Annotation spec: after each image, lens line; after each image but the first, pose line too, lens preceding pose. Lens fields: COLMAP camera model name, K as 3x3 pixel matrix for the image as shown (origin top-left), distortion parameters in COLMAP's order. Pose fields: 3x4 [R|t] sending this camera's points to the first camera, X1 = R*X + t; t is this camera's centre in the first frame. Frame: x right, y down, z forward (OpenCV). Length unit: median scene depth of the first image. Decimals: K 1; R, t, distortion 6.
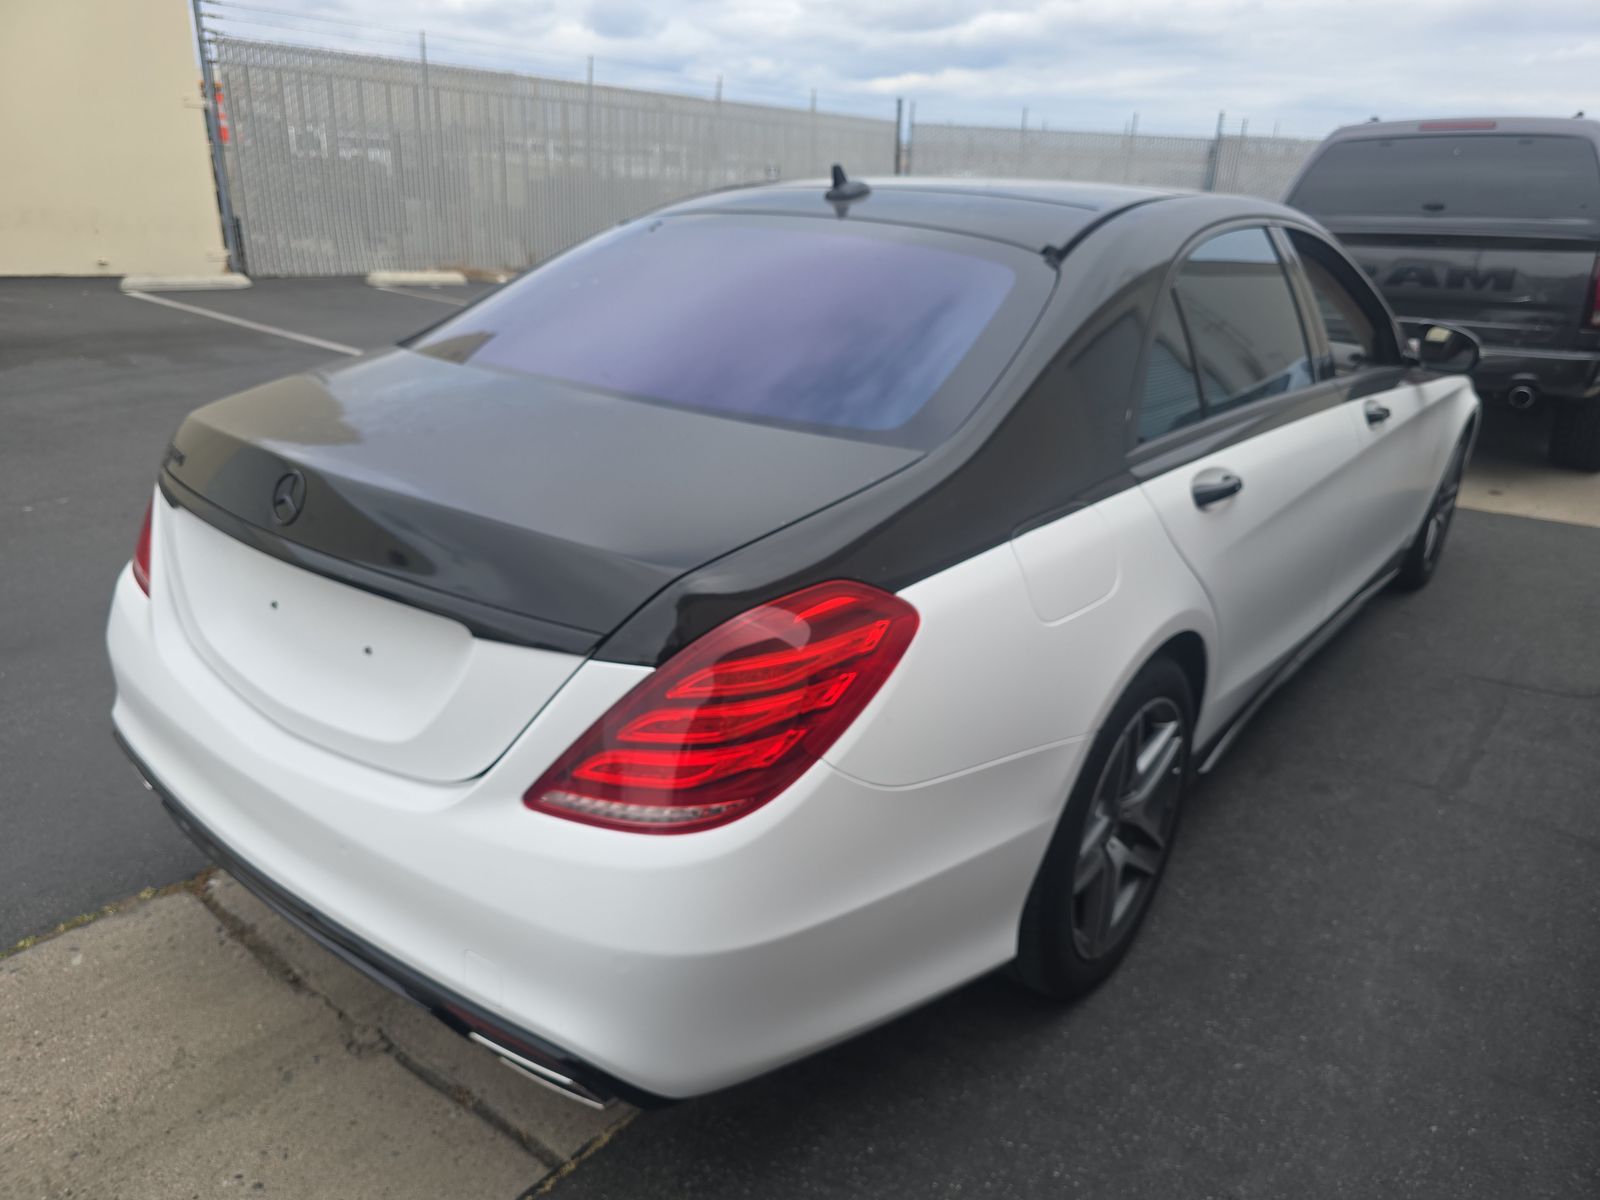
lens RADIAL K [[1097.1, 0, 811.9], [0, 1097.1, 598.6], [0, 0, 1]] dist [-0.005436, -0.009879]
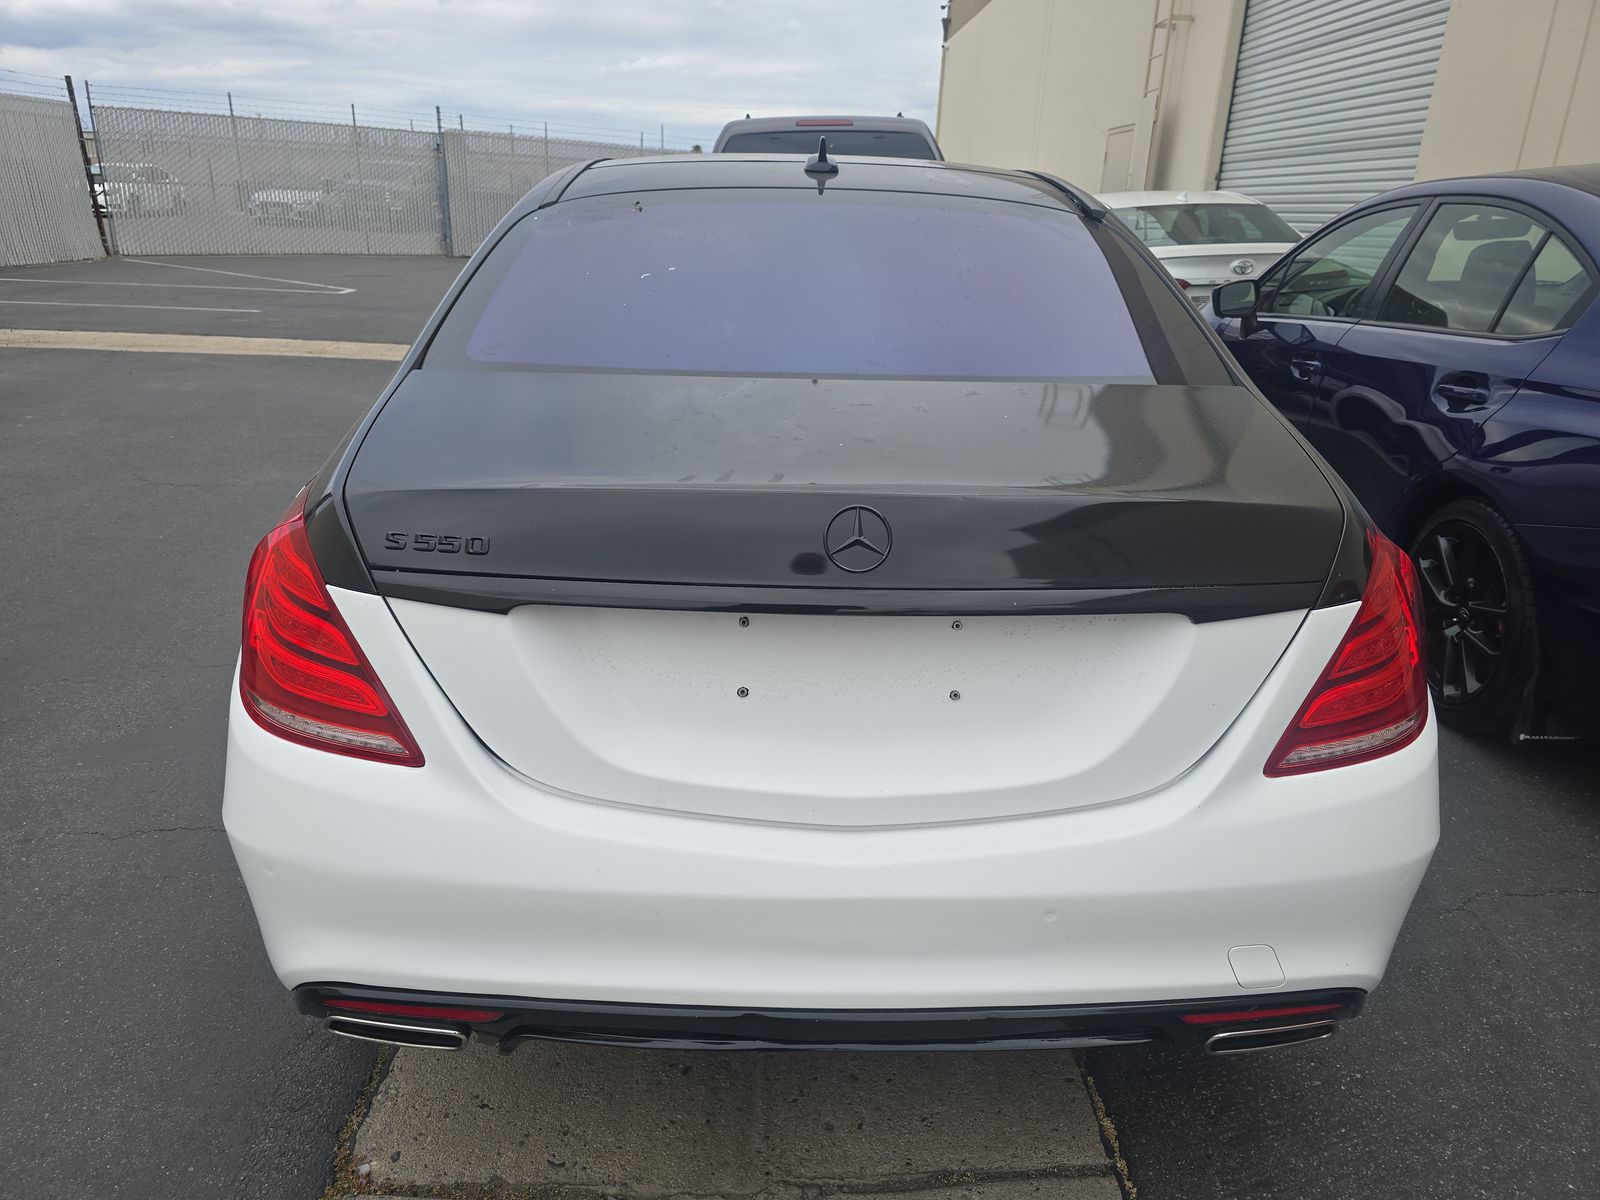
lens RADIAL K [[1097.1, 0, 741.2], [0, 1097.1, 602.2], [0, 0, 1]] dist [-0.005436, -0.009879]
pose [[0.774792, -0.226022, 0.590433, -0.923257], [0.222792, 0.971612, 0.079582, -0.114657], [-0.591660, 0.069884, 0.803153, 0.377804]]
